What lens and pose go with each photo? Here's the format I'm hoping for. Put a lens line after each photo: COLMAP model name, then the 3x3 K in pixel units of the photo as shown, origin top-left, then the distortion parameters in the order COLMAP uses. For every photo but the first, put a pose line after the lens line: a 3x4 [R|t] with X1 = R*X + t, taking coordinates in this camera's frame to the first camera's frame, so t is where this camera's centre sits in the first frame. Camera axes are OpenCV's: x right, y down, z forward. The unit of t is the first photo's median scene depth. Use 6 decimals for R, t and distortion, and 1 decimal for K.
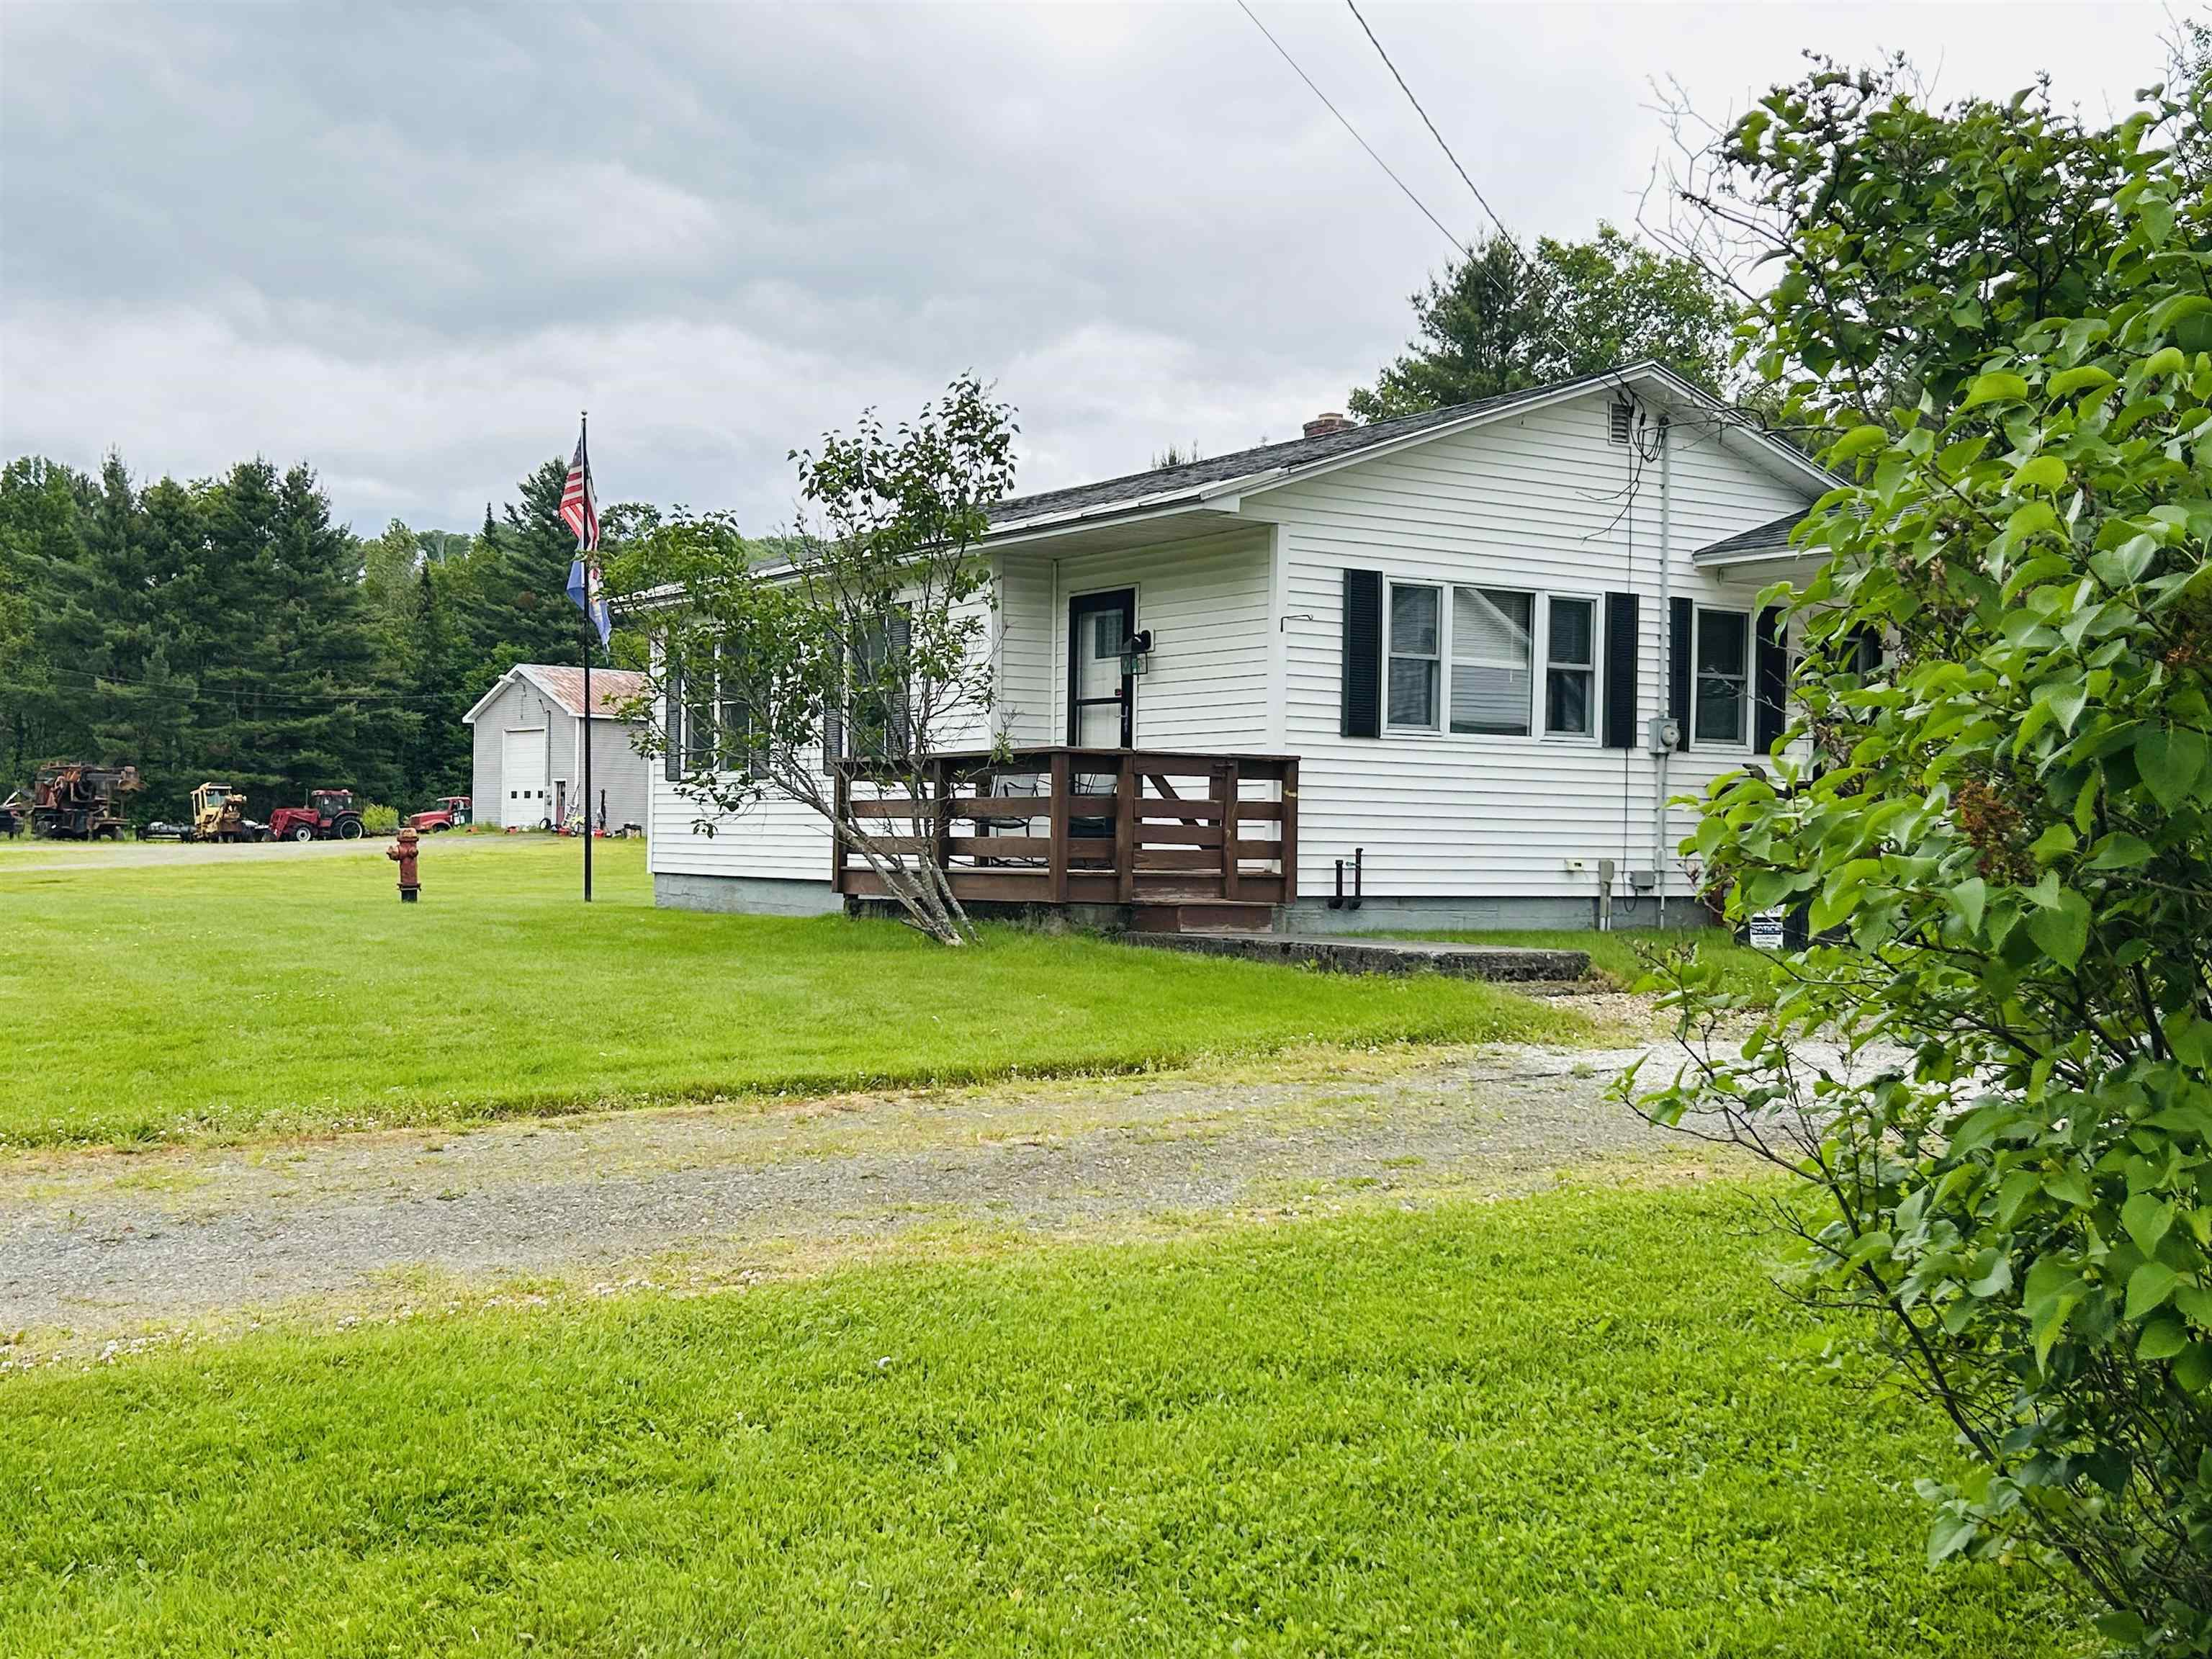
lens RADIAL K [[2440.5, 0, 1106.0], [0, 2440.5, 829.5], [0, 0, 1]] dist [0.137564, -0.325625]
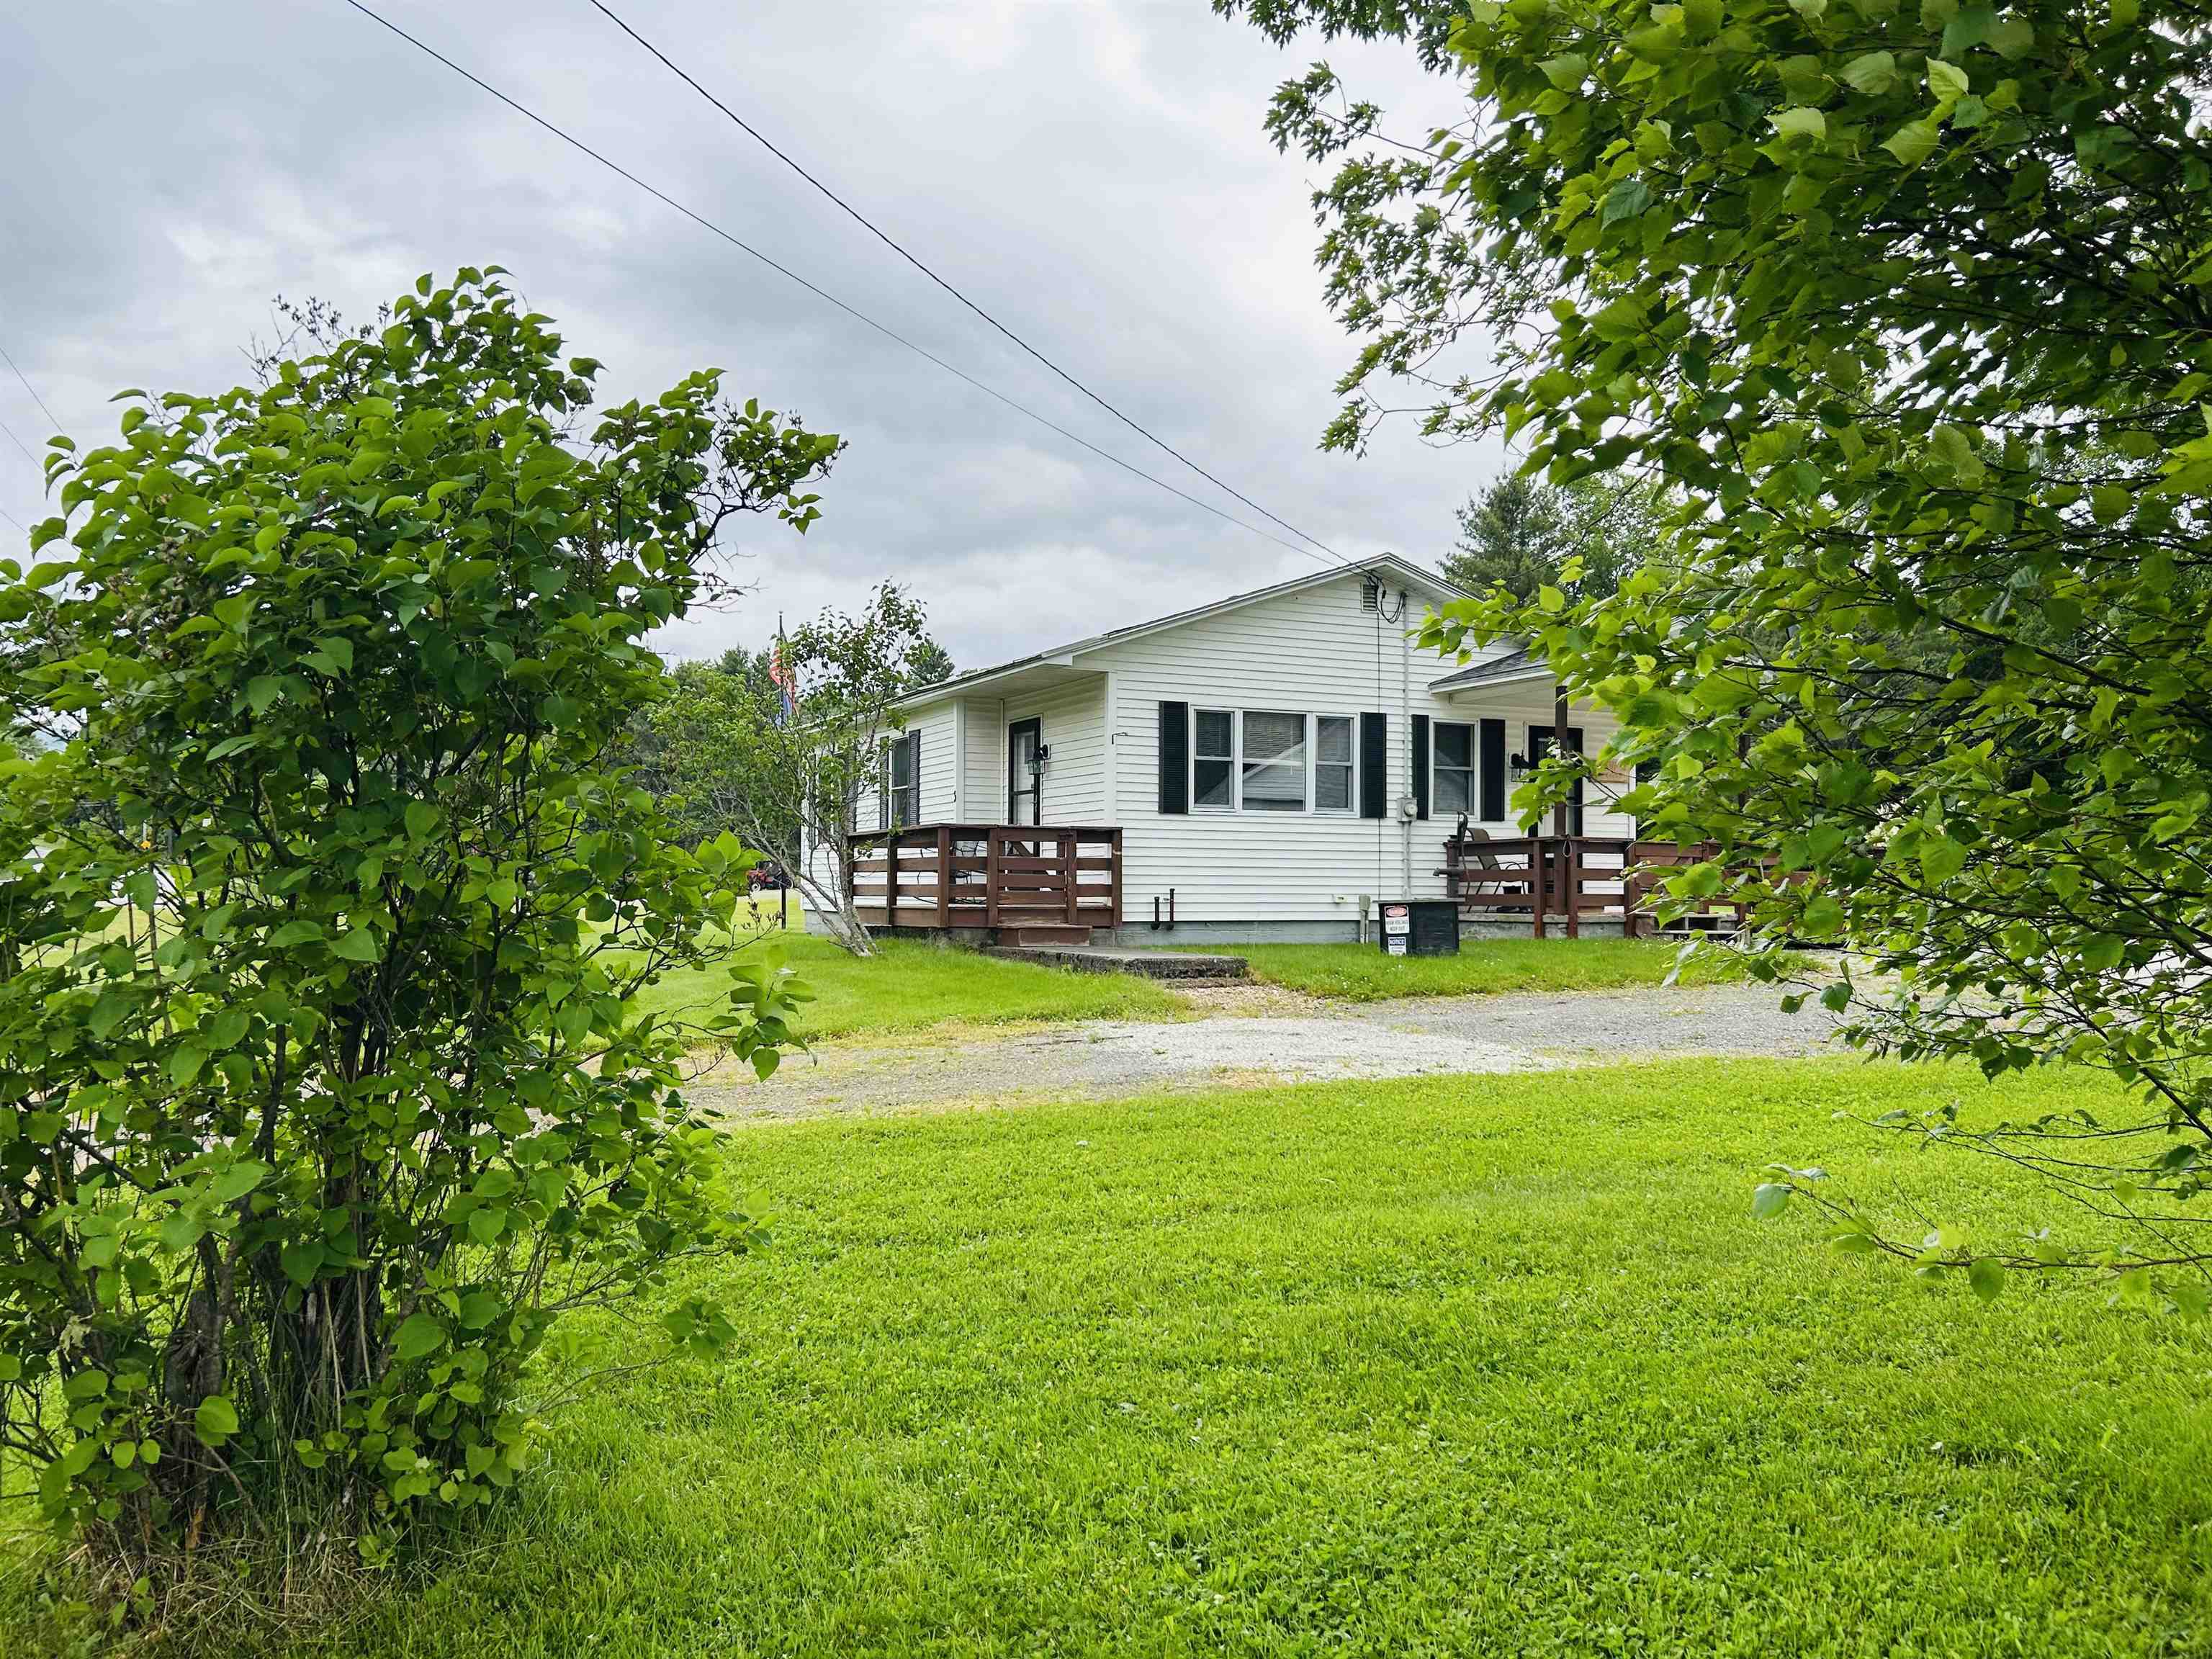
lens RADIAL K [[1653.4, 0, 1091.1], [0, 1653.4, 807.5], [0, 0, 1]] dist [0.045163, -0.043873]
pose [[0.990024, -0.017410, -0.139822, 0.192010], [0.011333, 0.998961, -0.044141, 0.002174], [0.140445, 0.042116, 0.989192, 0.001950]]
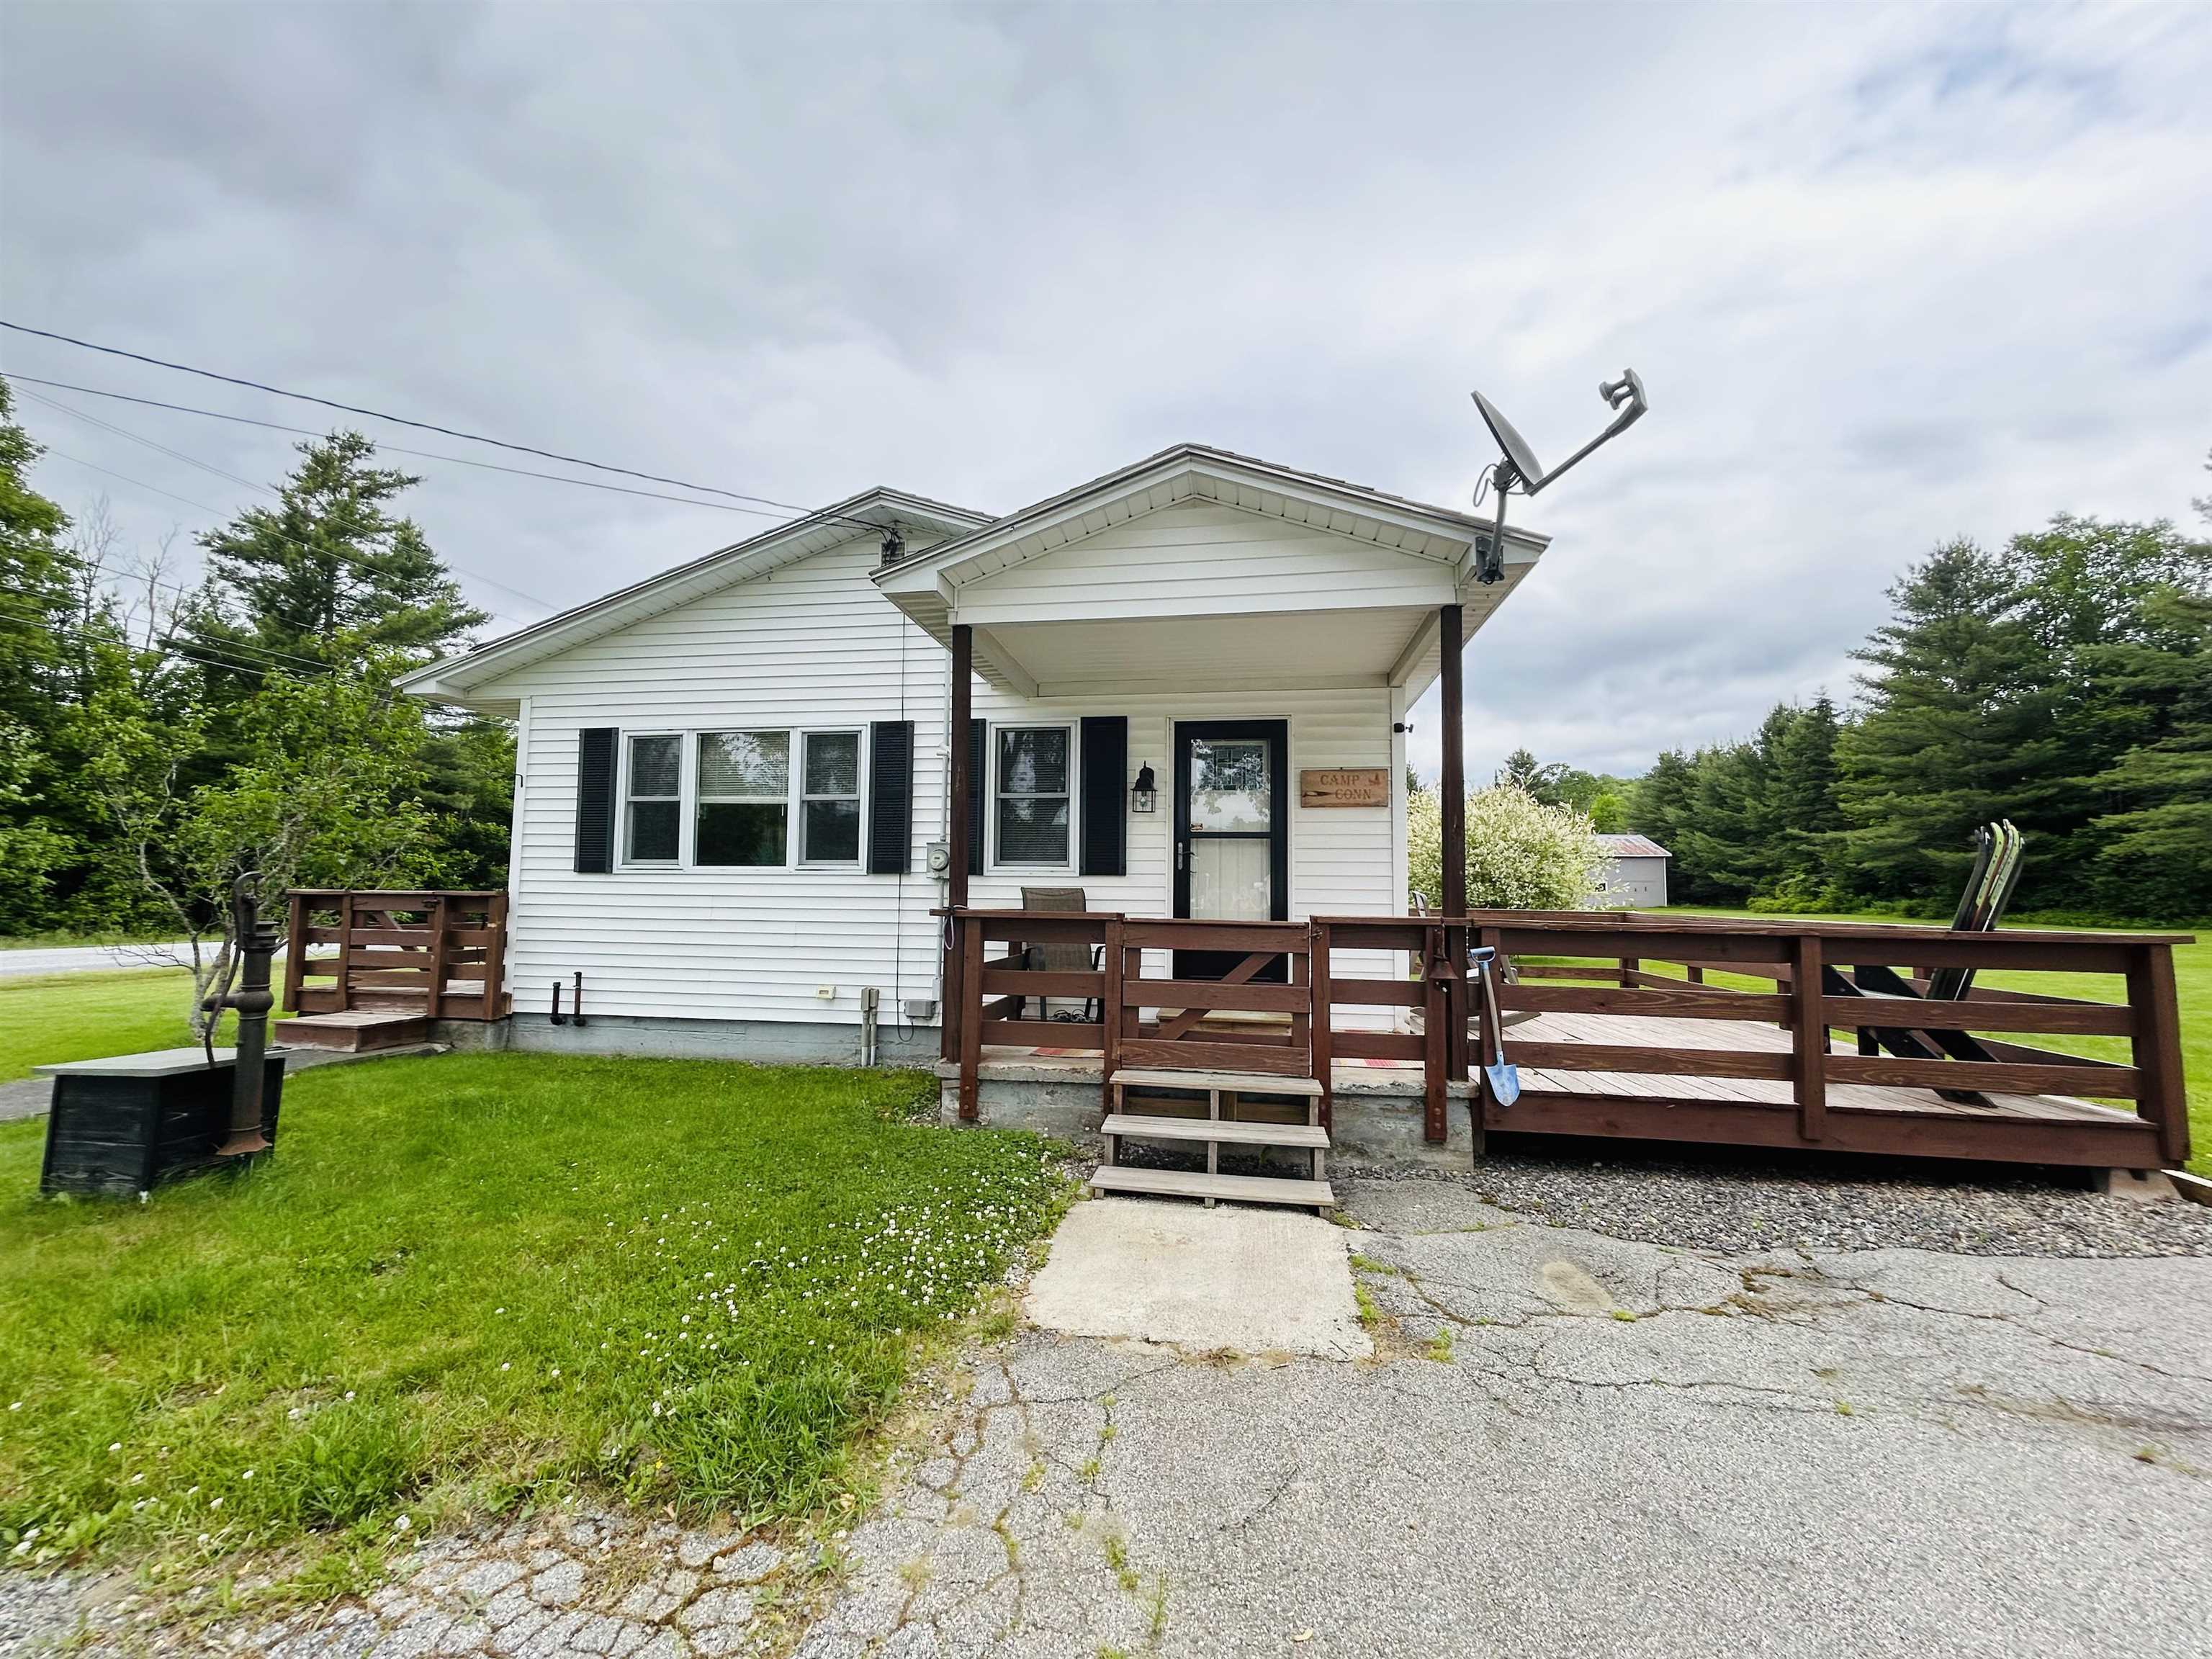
lens RADIAL K [[894.2, 0, 1100.9], [0, 894.2, 828.3], [0, 0, 1]] dist [0.000651, 0.000353]
pose [[0.741040, -0.057460, -0.668997, 0.550857], [0.003665, 0.996663, -0.081544, -0.023138], [0.671451, 0.057975, 0.738778, 0.836675]]
